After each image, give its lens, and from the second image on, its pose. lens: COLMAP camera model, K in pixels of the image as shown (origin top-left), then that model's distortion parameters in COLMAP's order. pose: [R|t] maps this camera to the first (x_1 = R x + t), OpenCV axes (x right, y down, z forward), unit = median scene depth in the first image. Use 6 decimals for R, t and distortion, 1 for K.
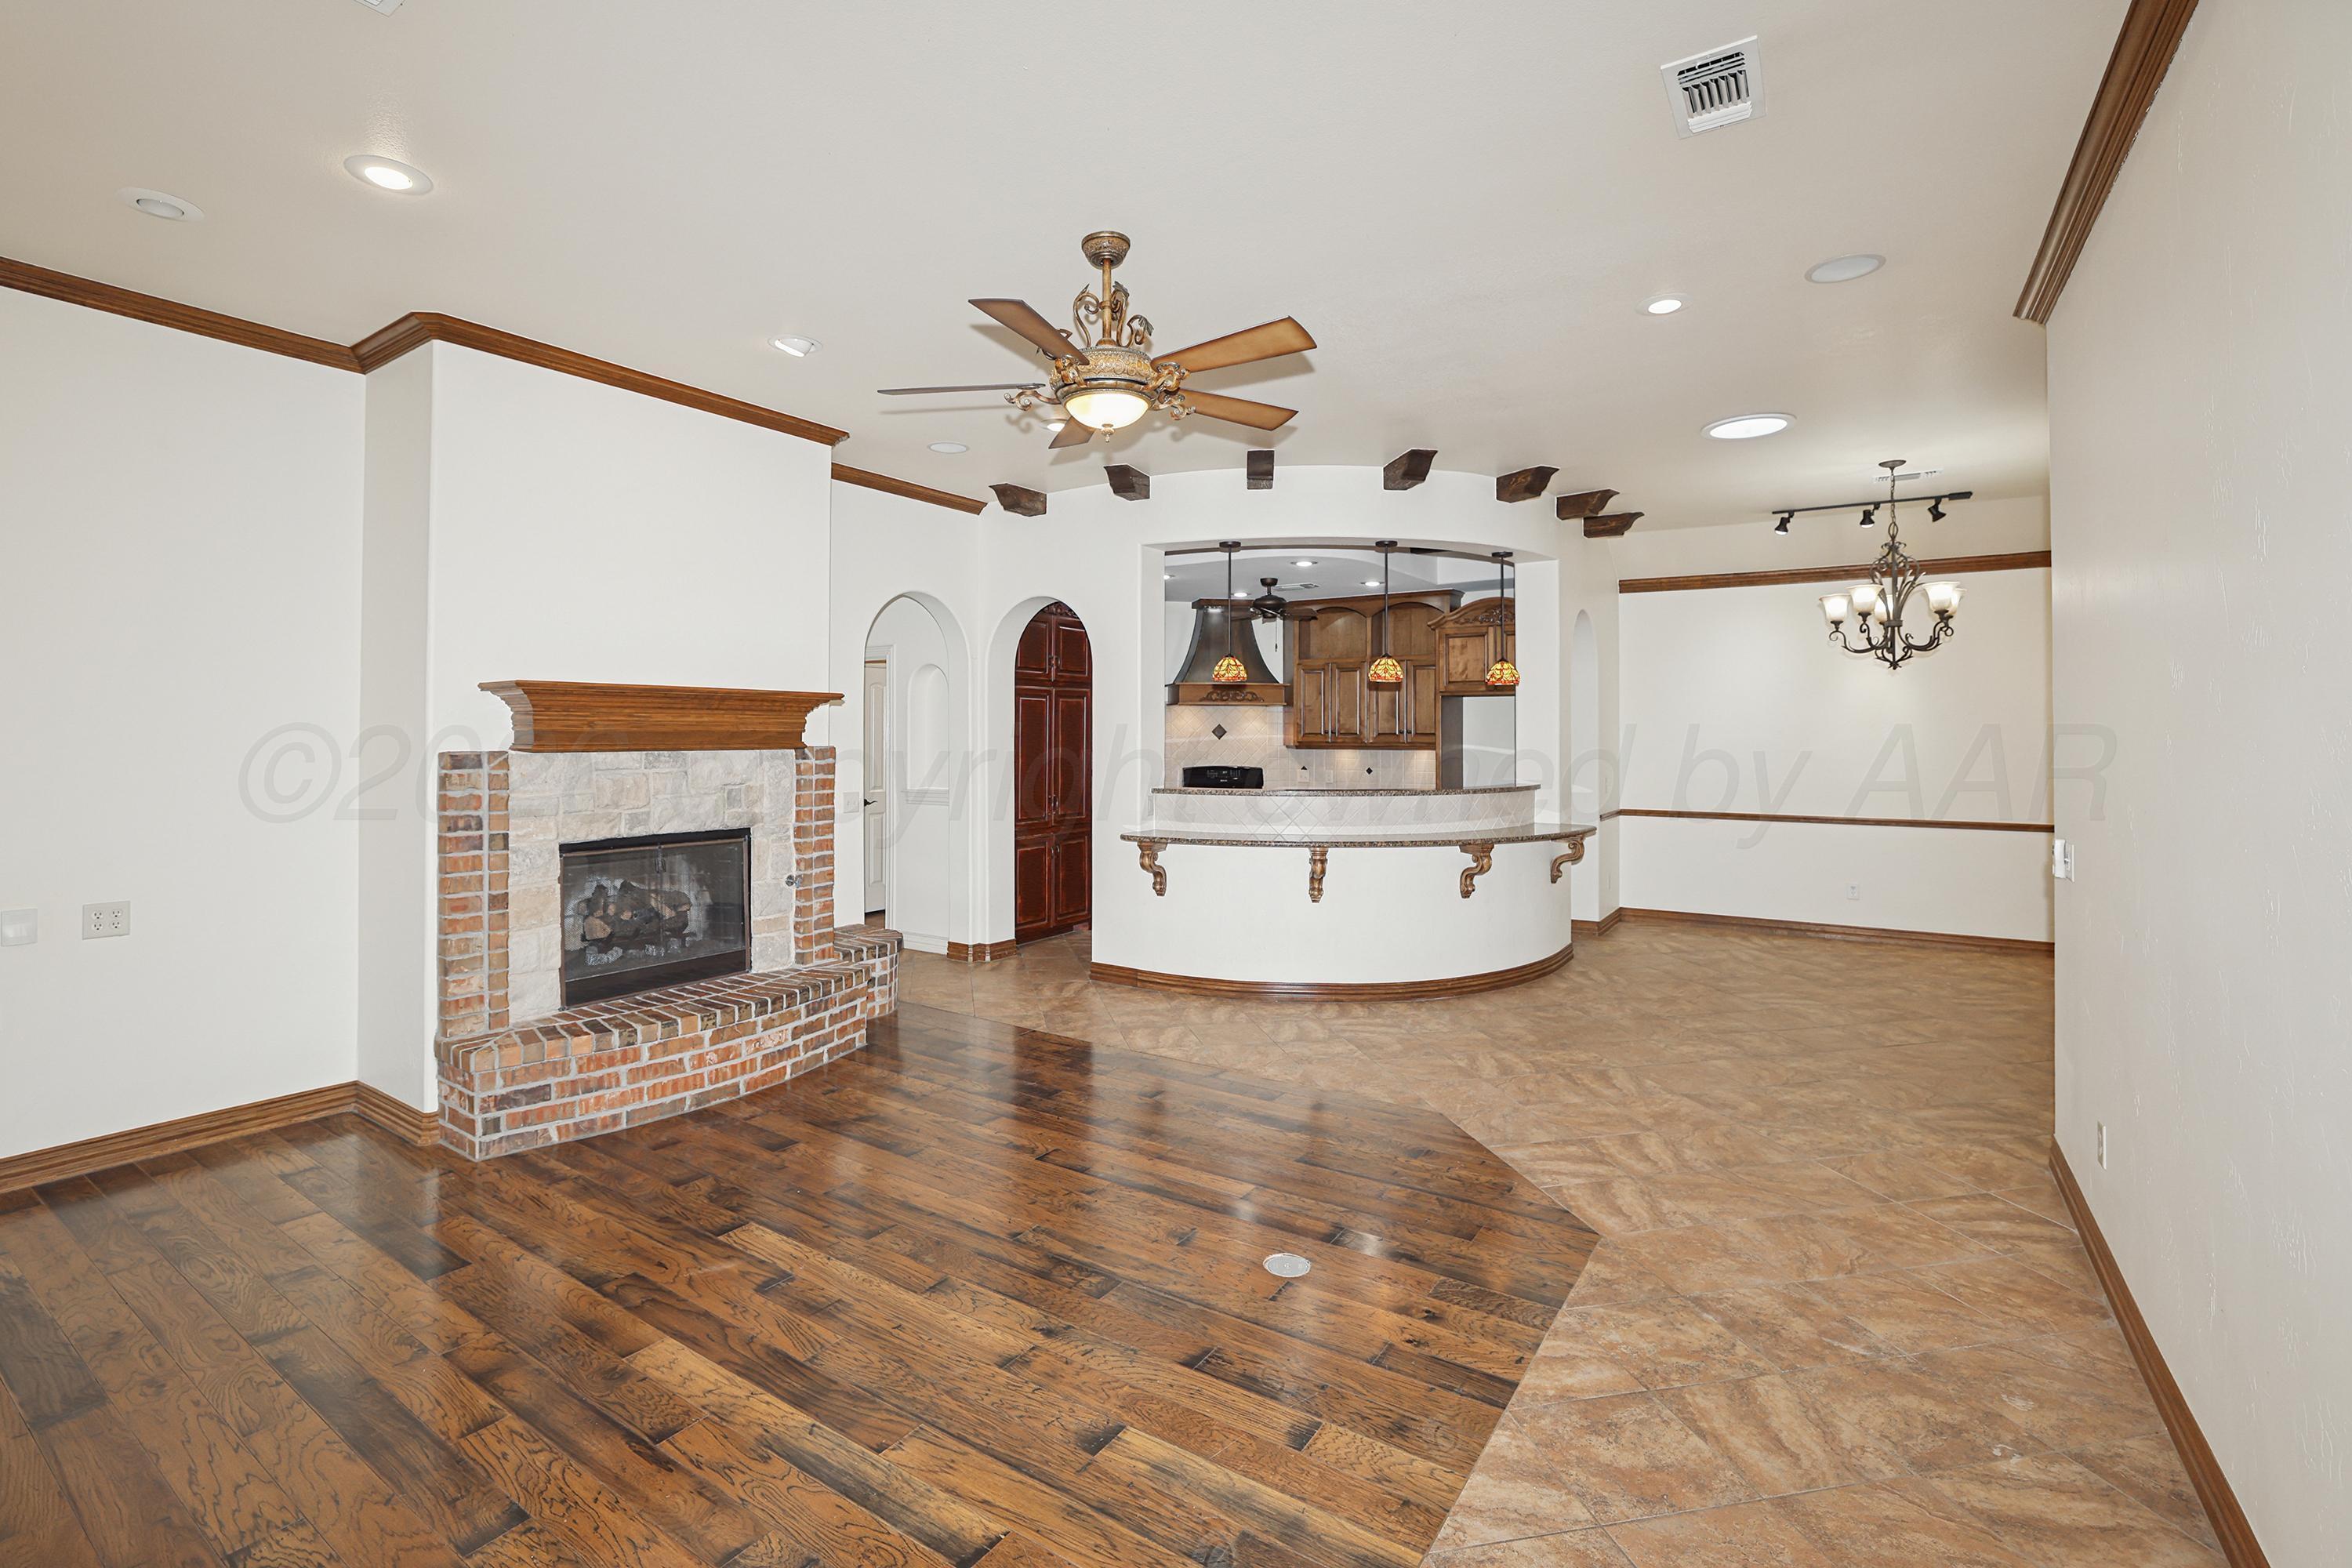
lens RADIAL K [[1072.0, 0, 1135.6], [0, 1072.0, 717.4], [0, 0, 1]] dist [-0.050616, 0.014908]
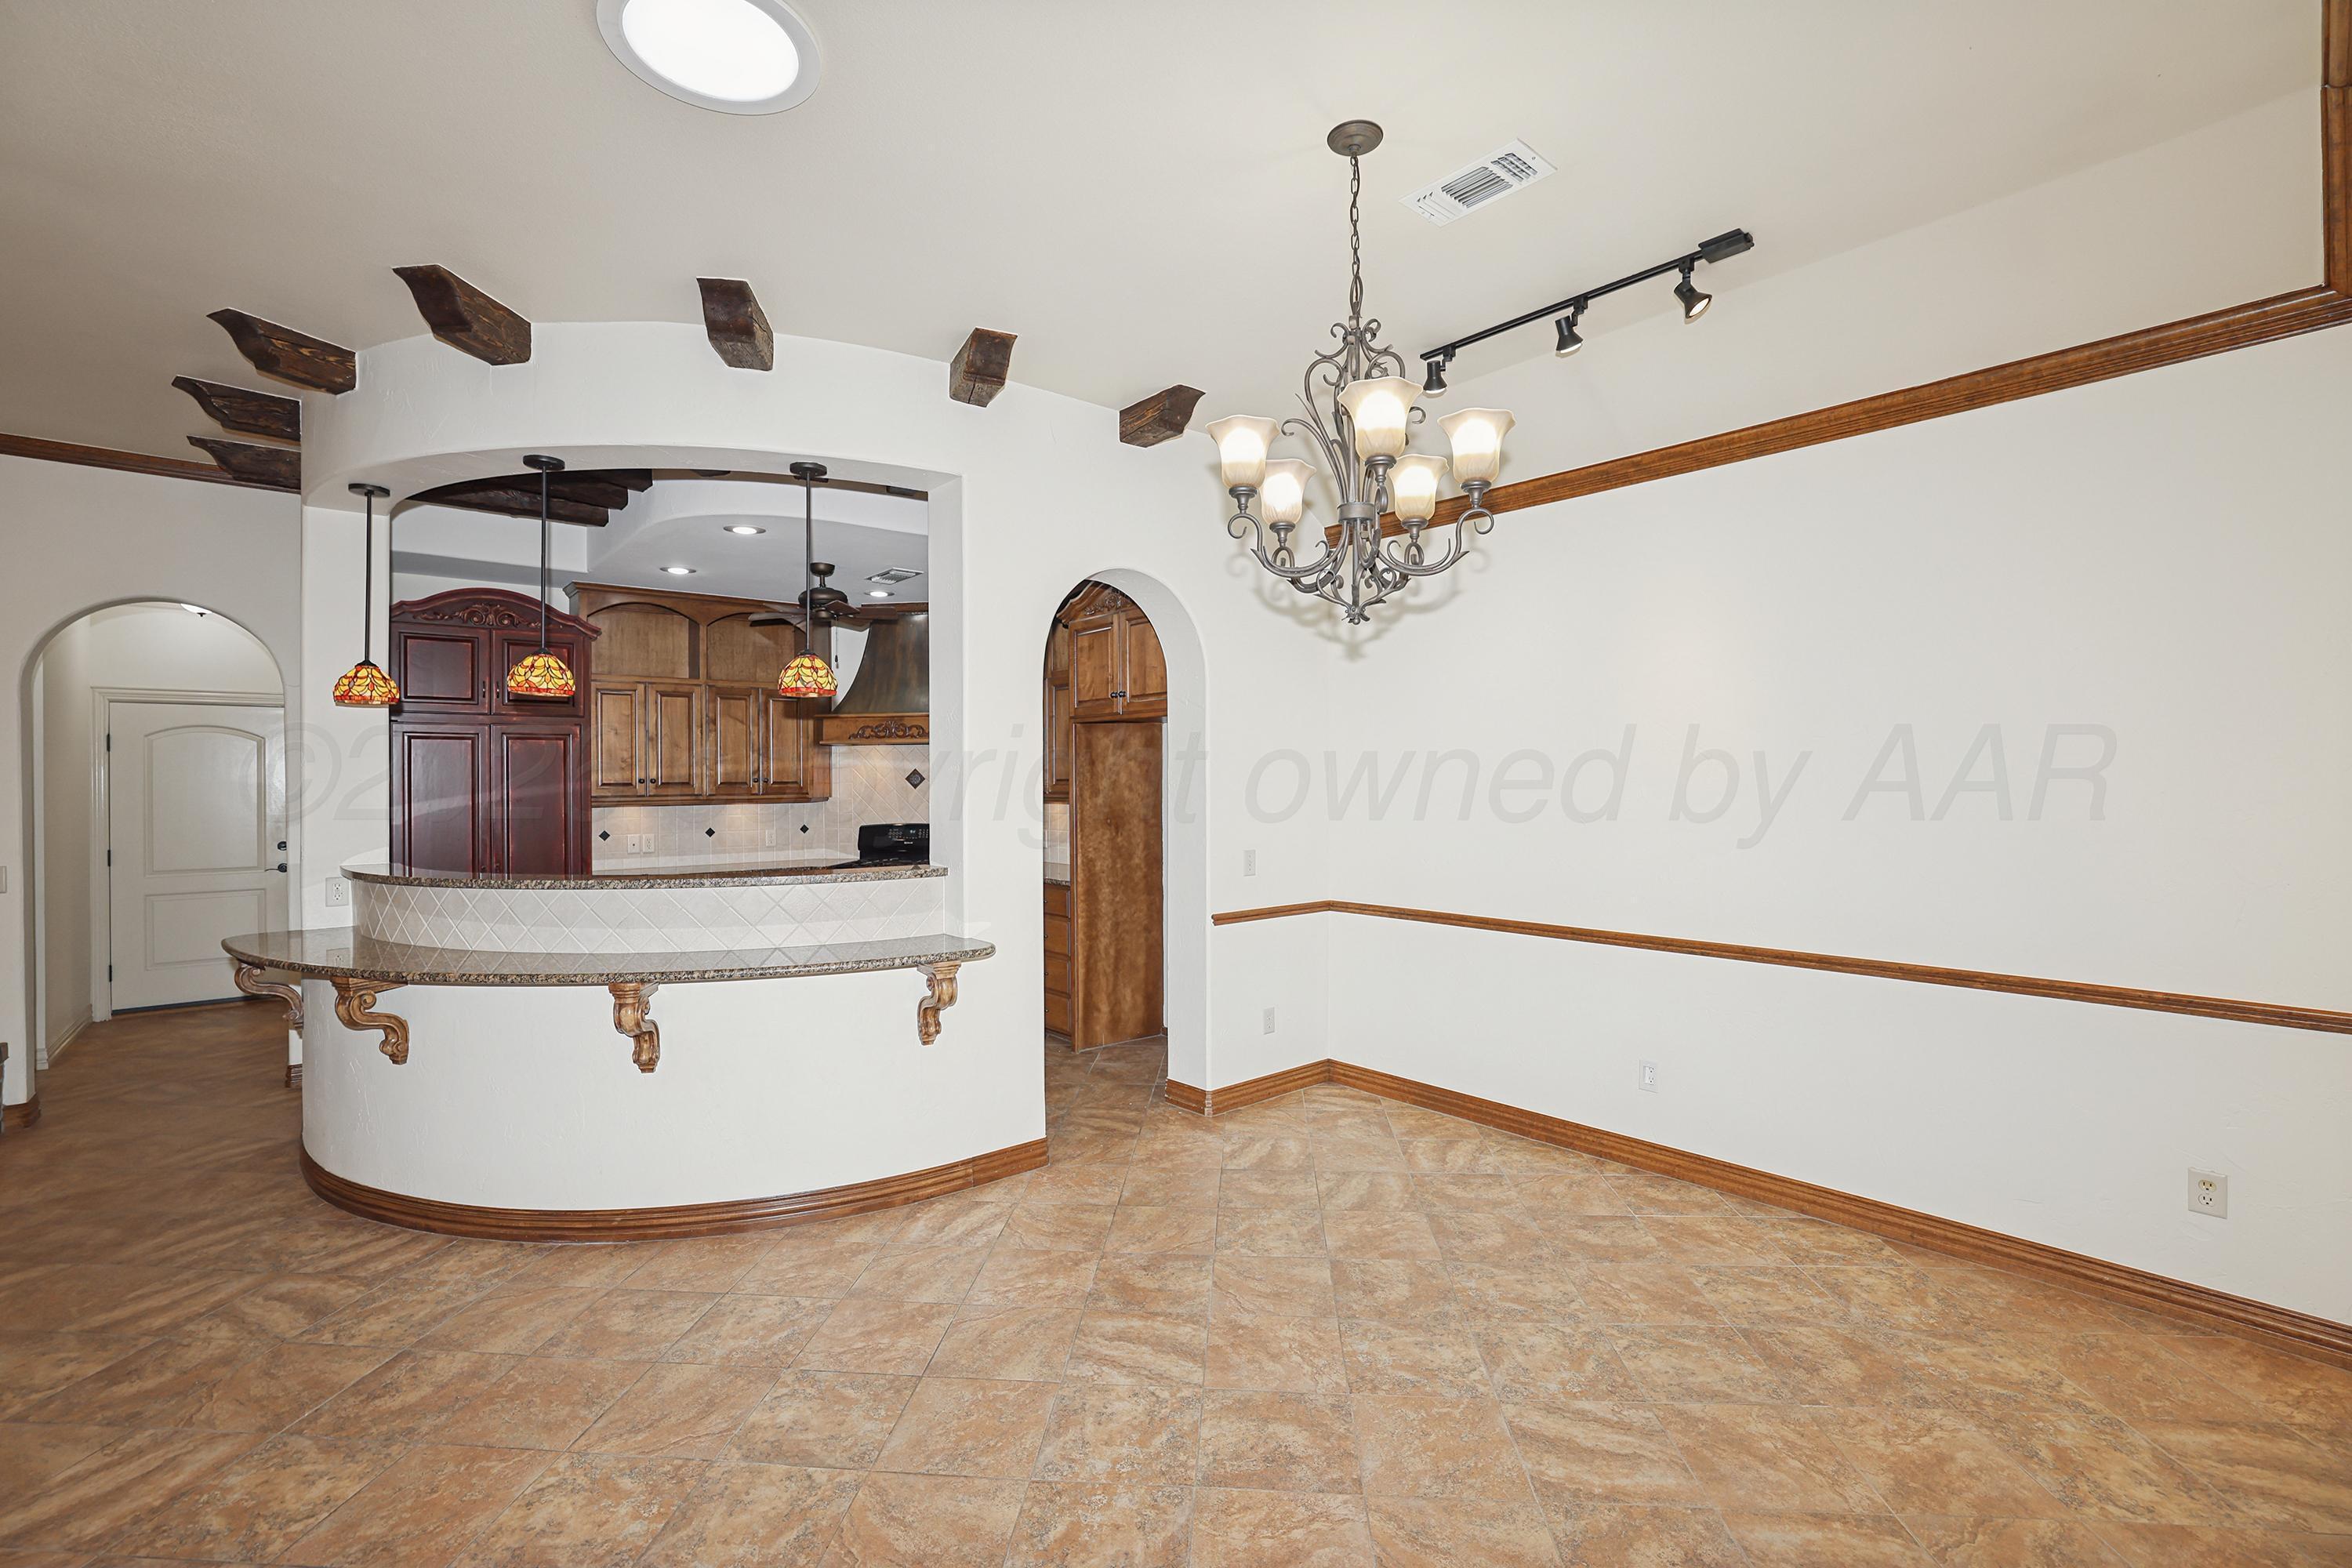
lens RADIAL K [[1031.2, 0, 1202.9], [0, 1031.2, 782.7], [0, 0, 1]] dist [-0.045761, 0.017429]
pose [[0.966532, -0.007103, -0.256448, 0.609997], [0.012439, 0.999738, 0.019192, 0.006528], [0.256244, -0.021740, 0.966368, 0.460355]]
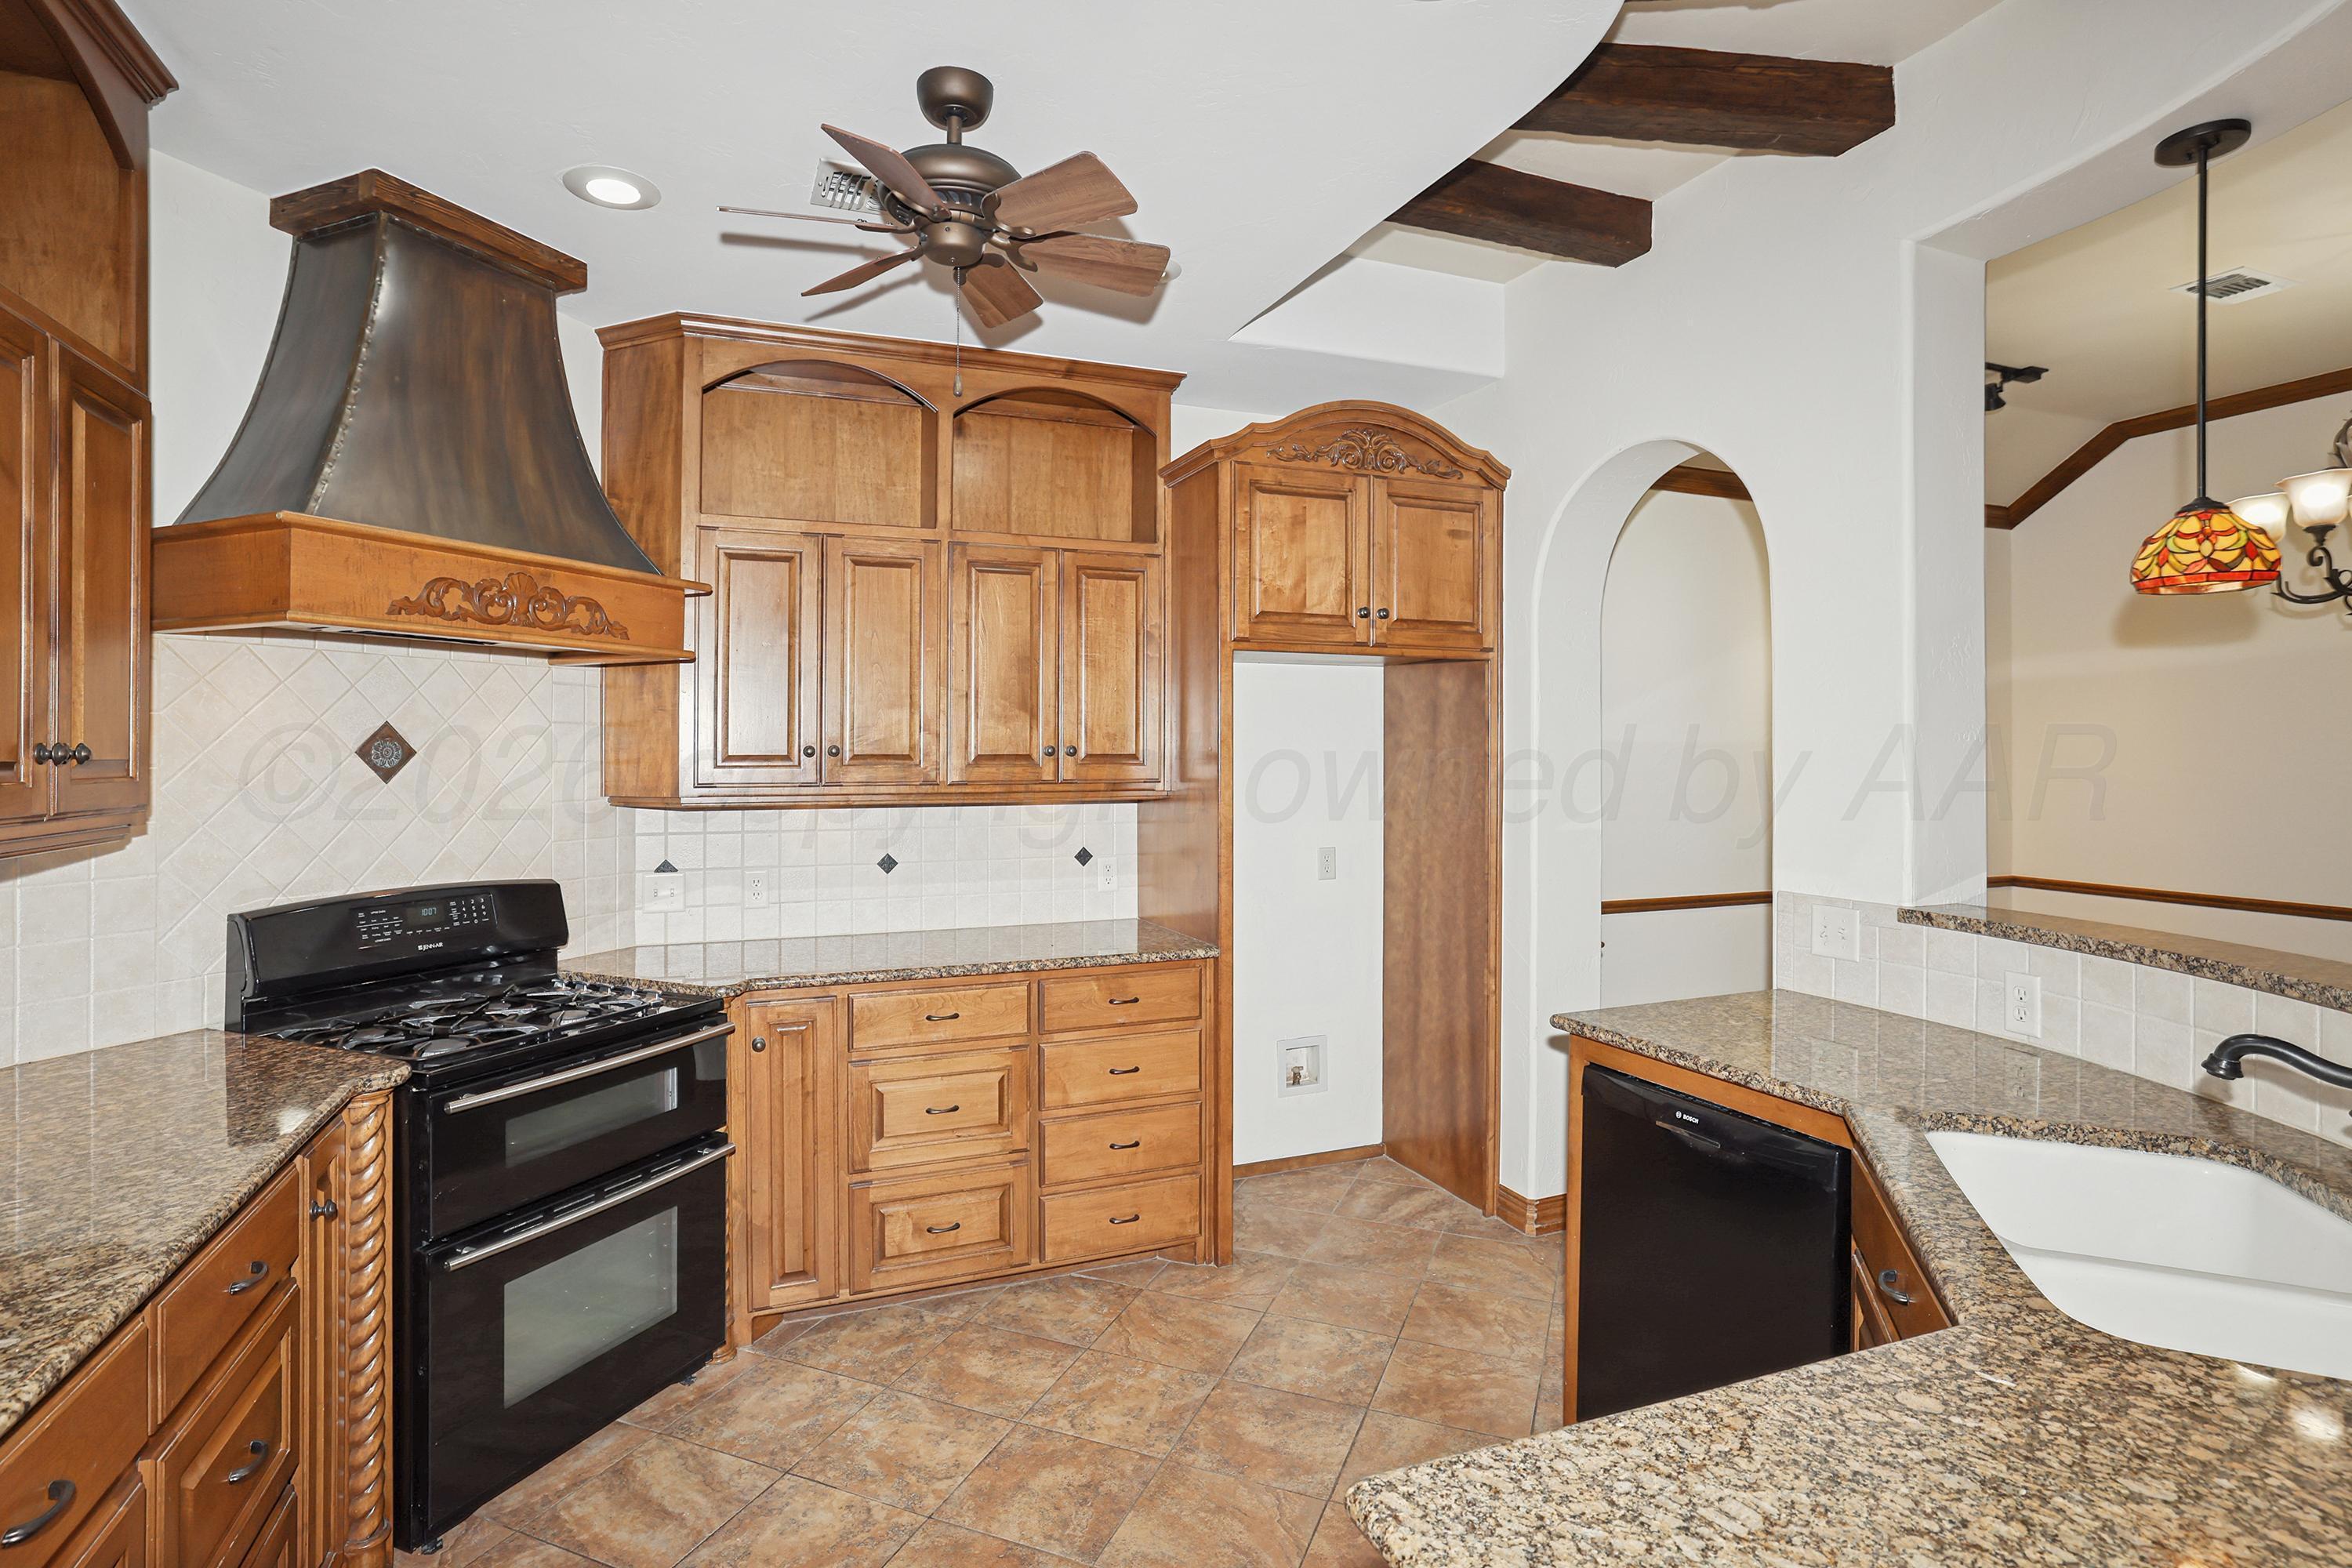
lens RADIAL K [[1153.4, 0, 1170.1], [0, 1153.4, 744.2], [0, 0, 1]] dist [-0.022878, -0.000262]
pose [[0.560080, 0.002920, 0.828434, -0.052254], [-0.011578, 0.999924, 0.004303, 0.010982], [-0.828358, -0.012001, 0.560071, 0.924959]]
